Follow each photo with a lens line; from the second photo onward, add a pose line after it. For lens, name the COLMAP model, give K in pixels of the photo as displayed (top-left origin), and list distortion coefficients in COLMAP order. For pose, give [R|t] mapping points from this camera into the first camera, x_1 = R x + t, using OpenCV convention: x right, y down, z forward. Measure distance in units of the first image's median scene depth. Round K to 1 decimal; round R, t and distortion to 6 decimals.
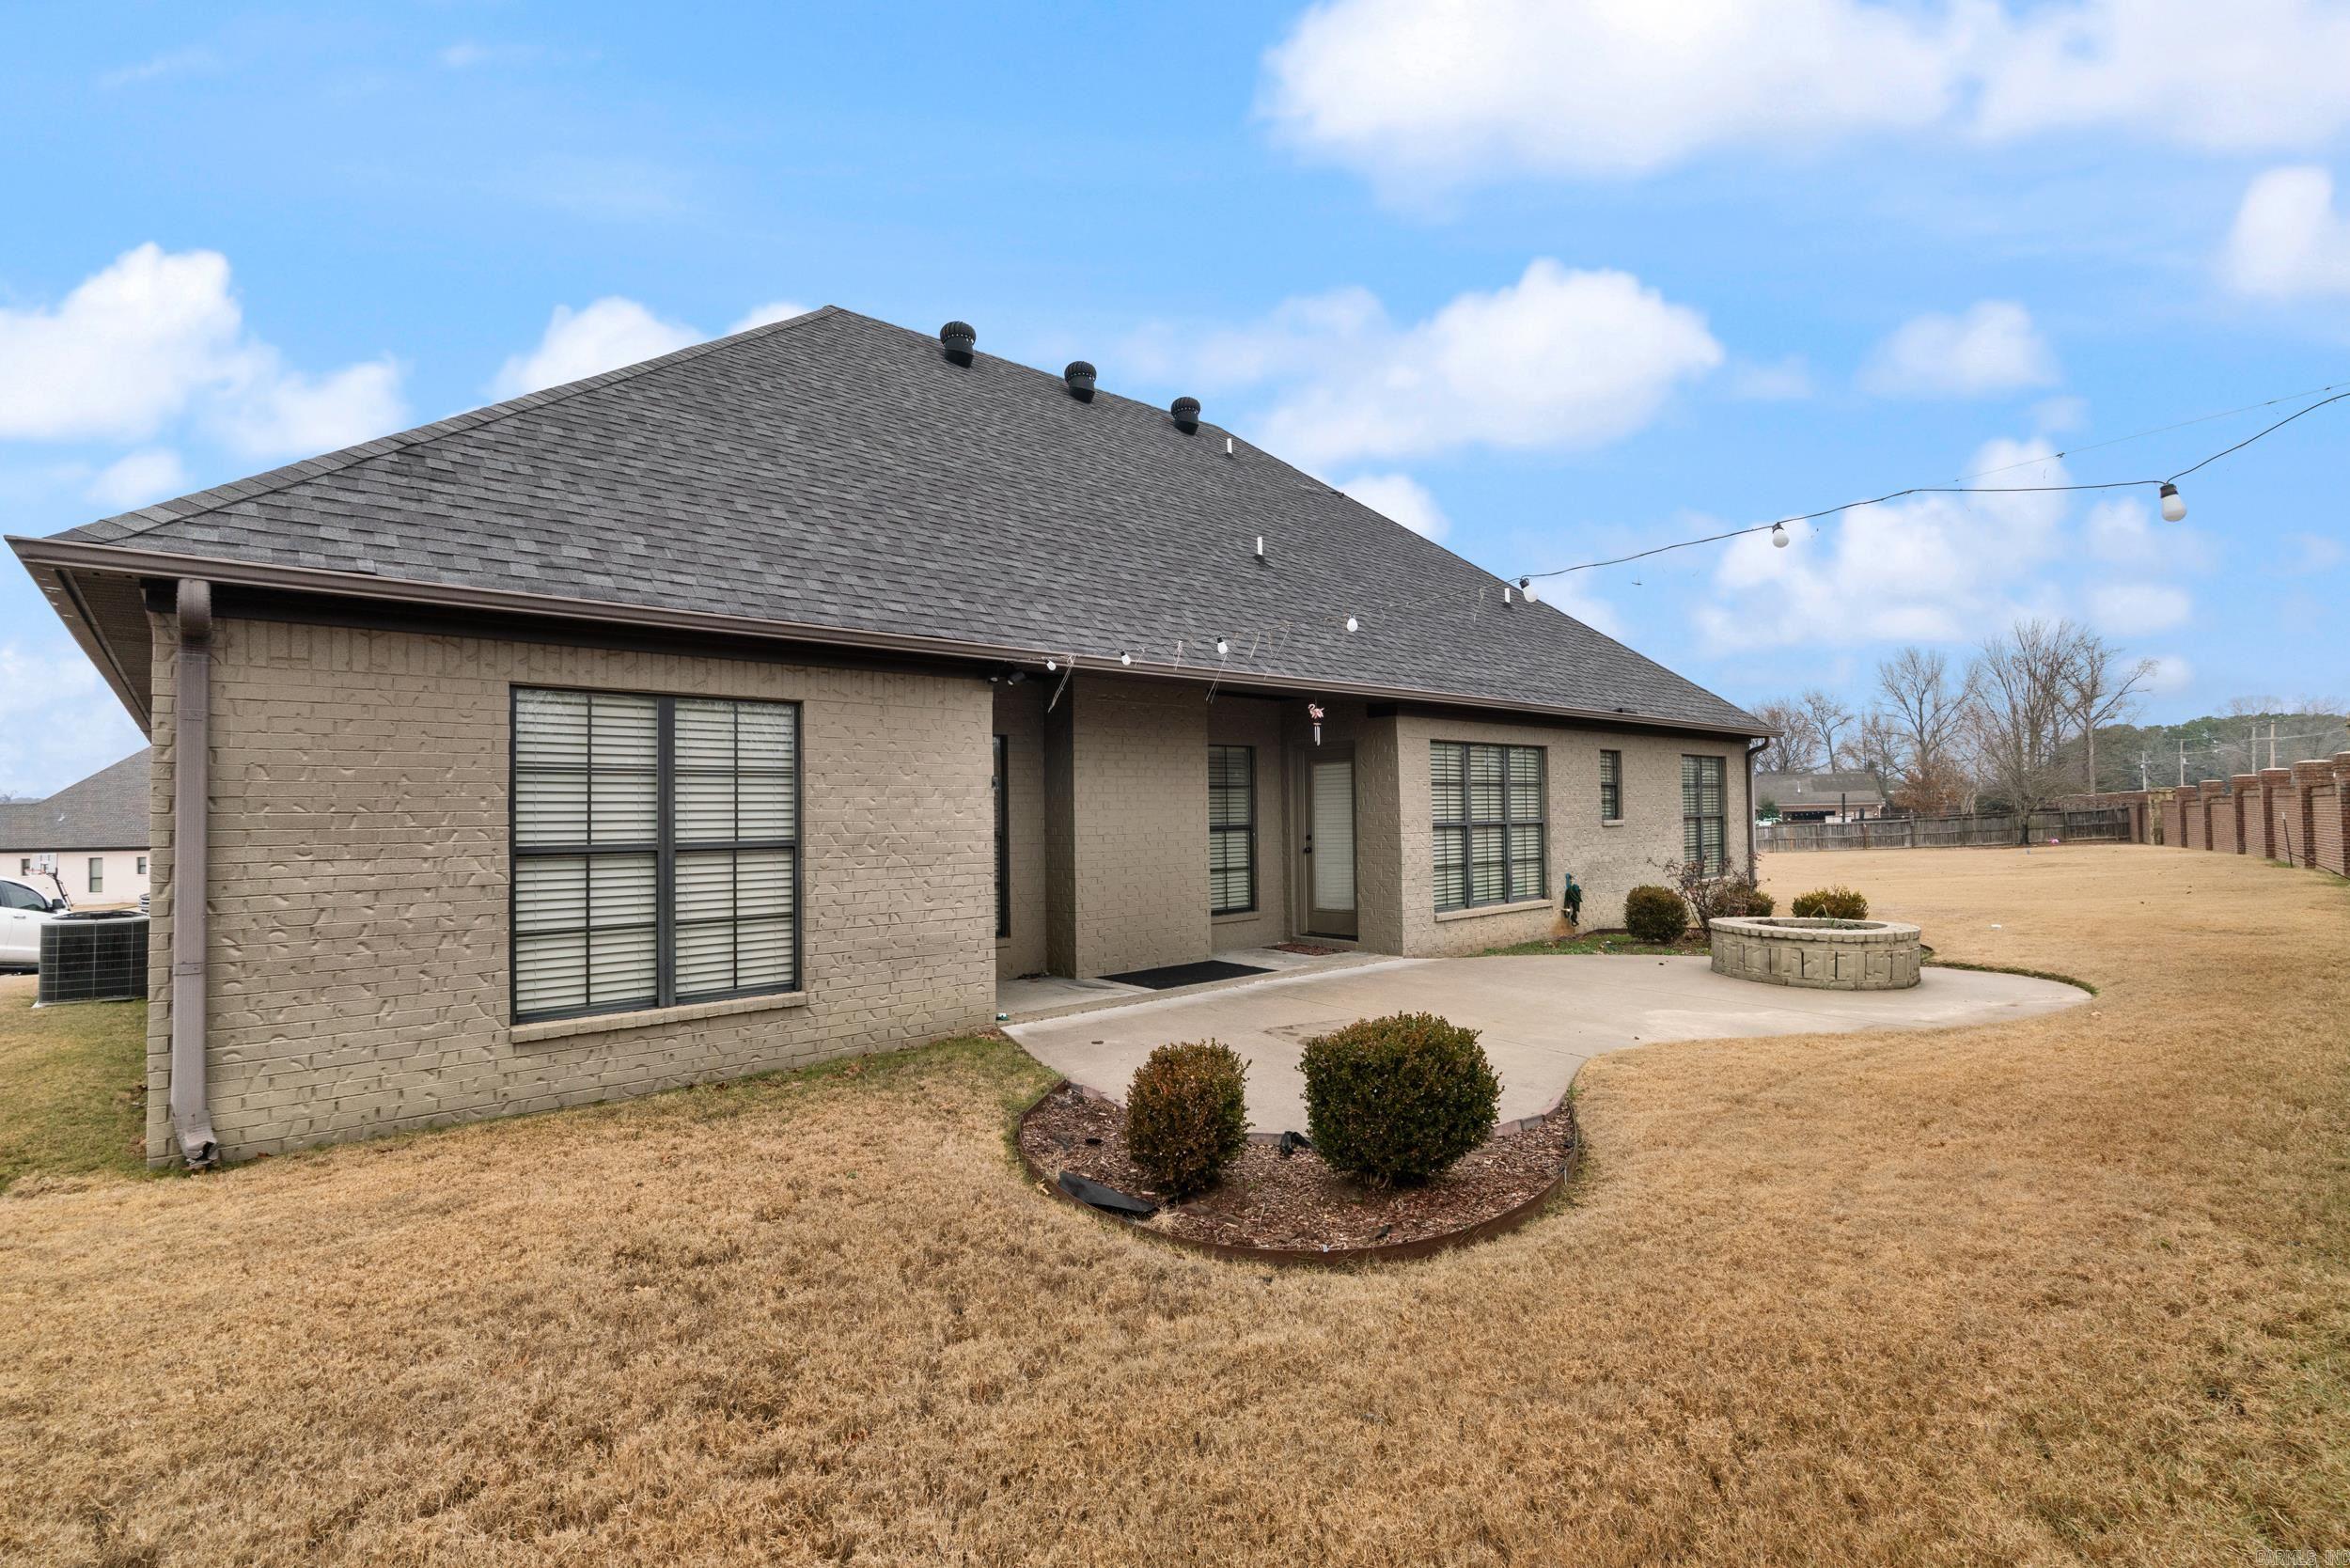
lens RADIAL K [[1089.7, 0, 1187.7], [0, 1089.7, 790.8], [0, 0, 1]] dist [-0.009824, 0.001730]
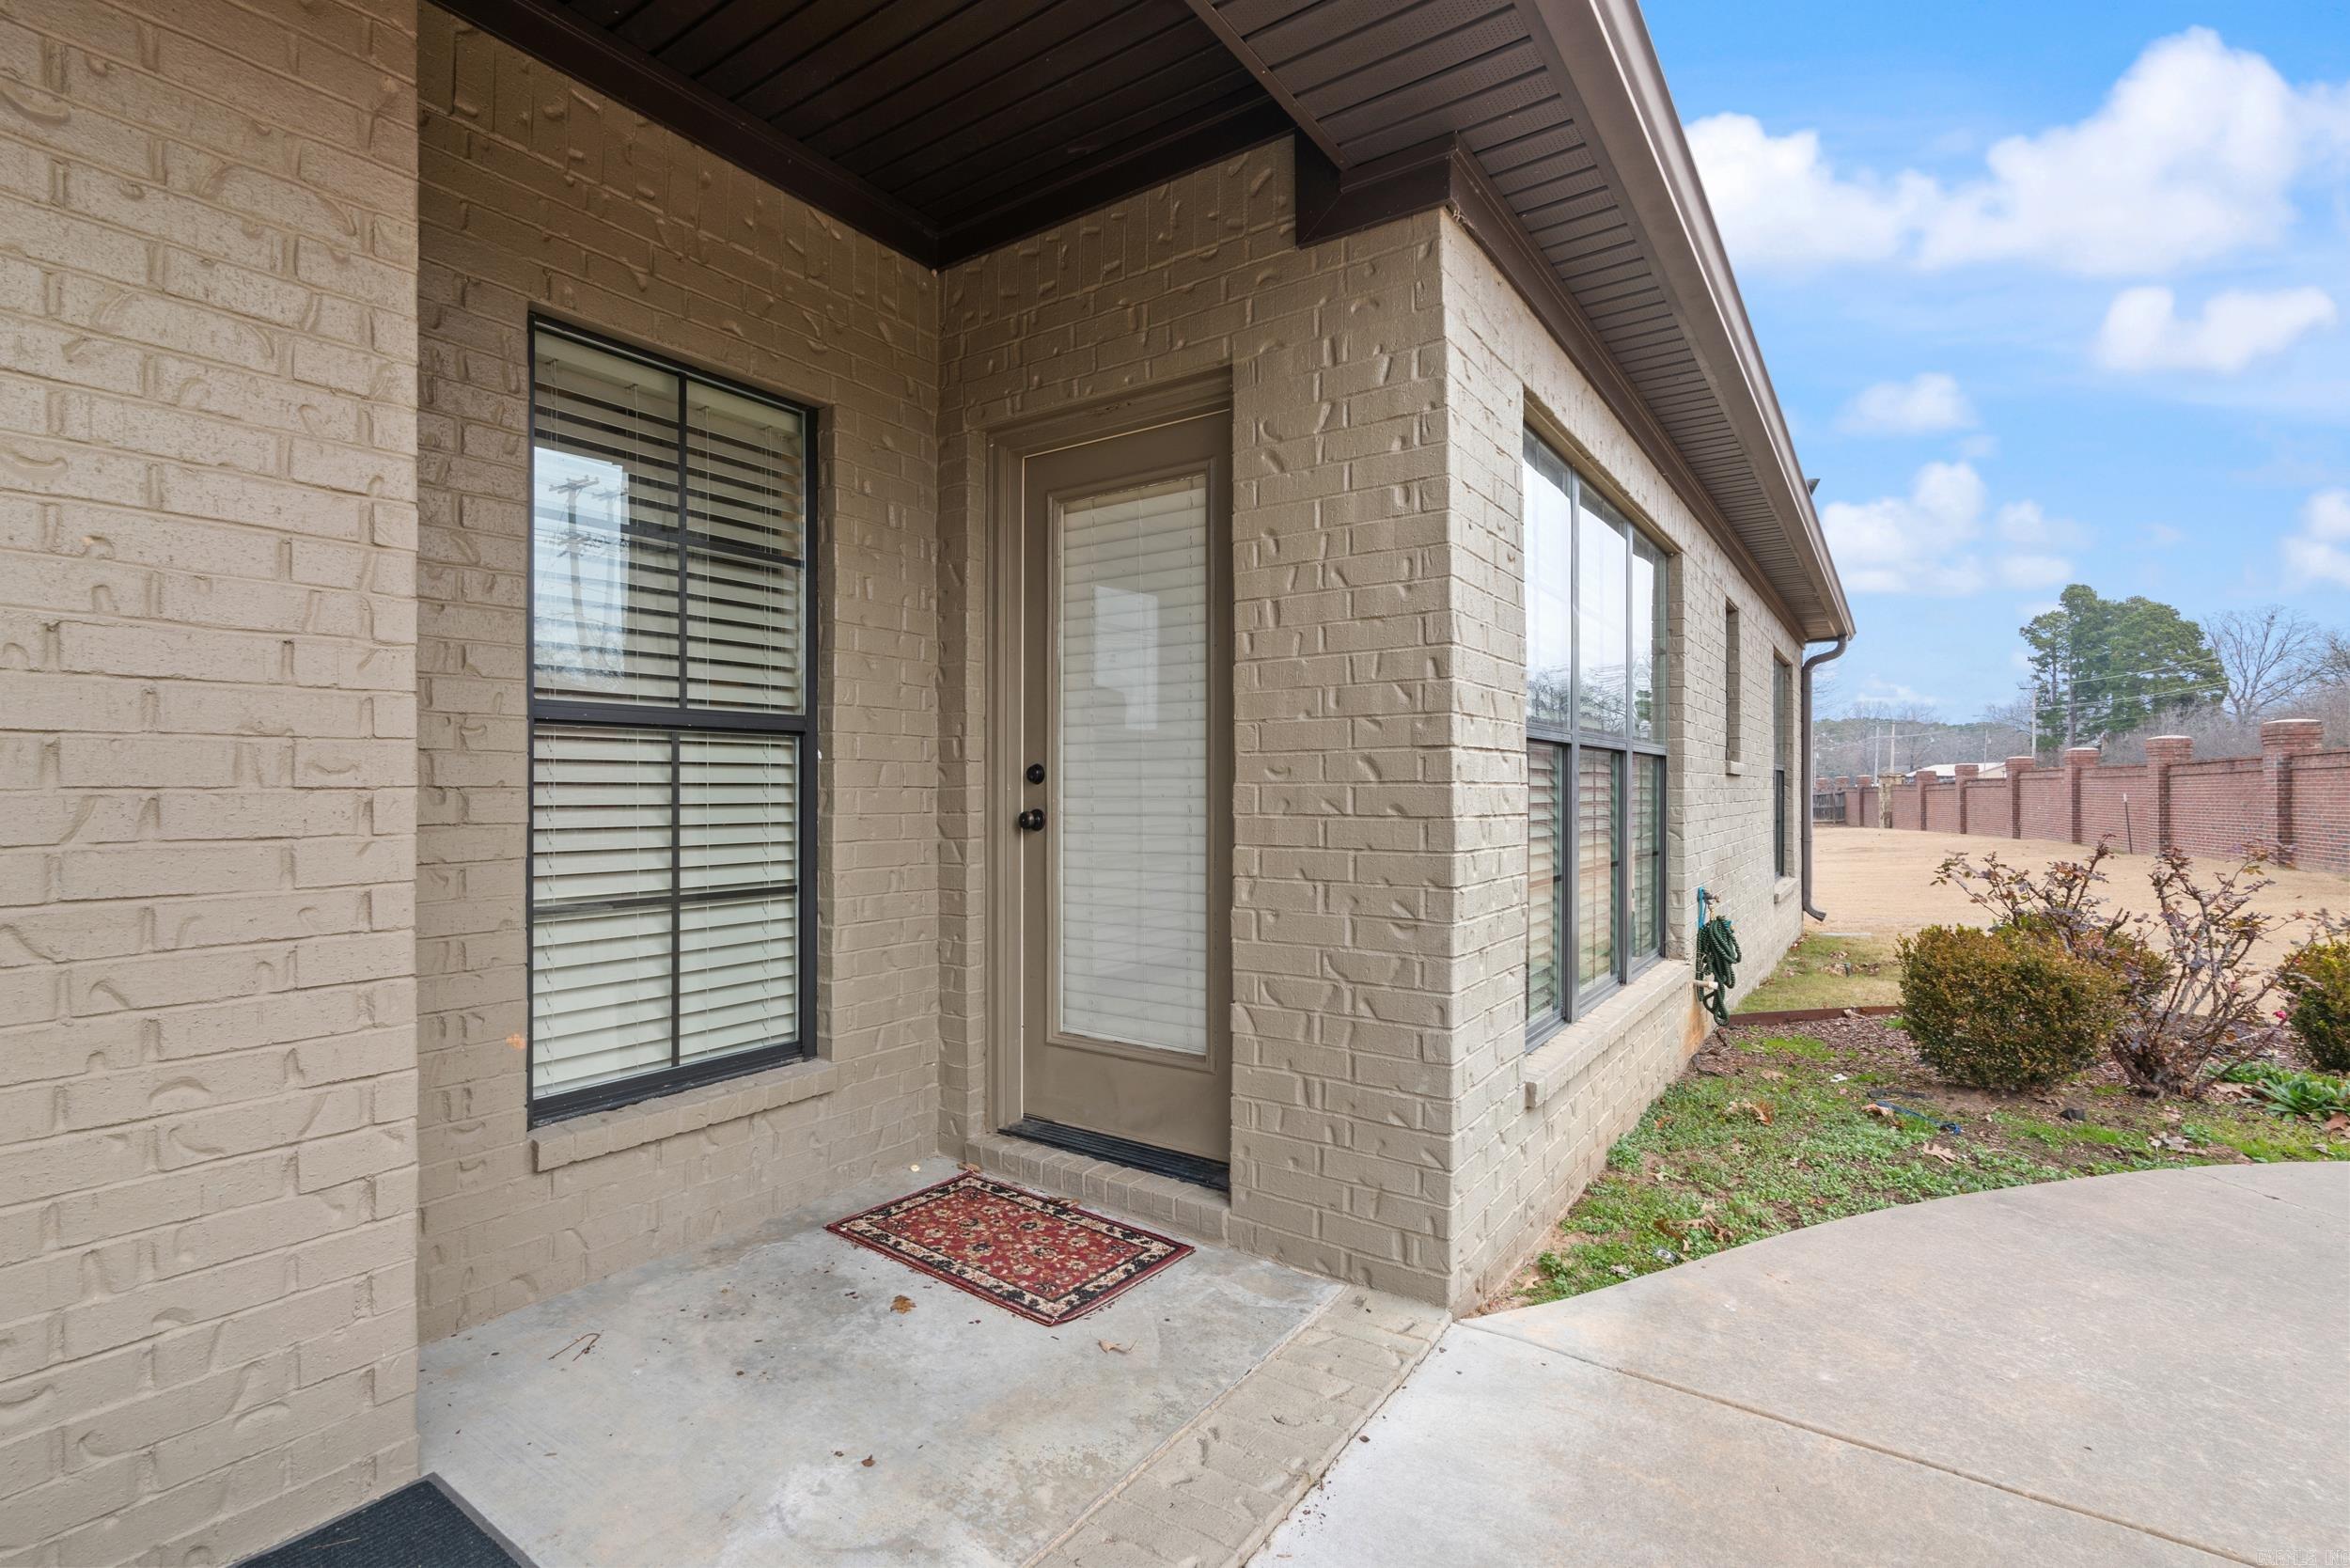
lens RADIAL K [[1089.7, 0, 1182.3], [0, 1089.7, 793.3], [0, 0, 1]] dist [-0.009824, 0.001730]
pose [[0.973251, 0.014932, 0.229258, 0.084962], [-0.020156, 0.999587, 0.020463, 0.041711], [-0.228858, -0.024536, 0.973151, 0.733022]]
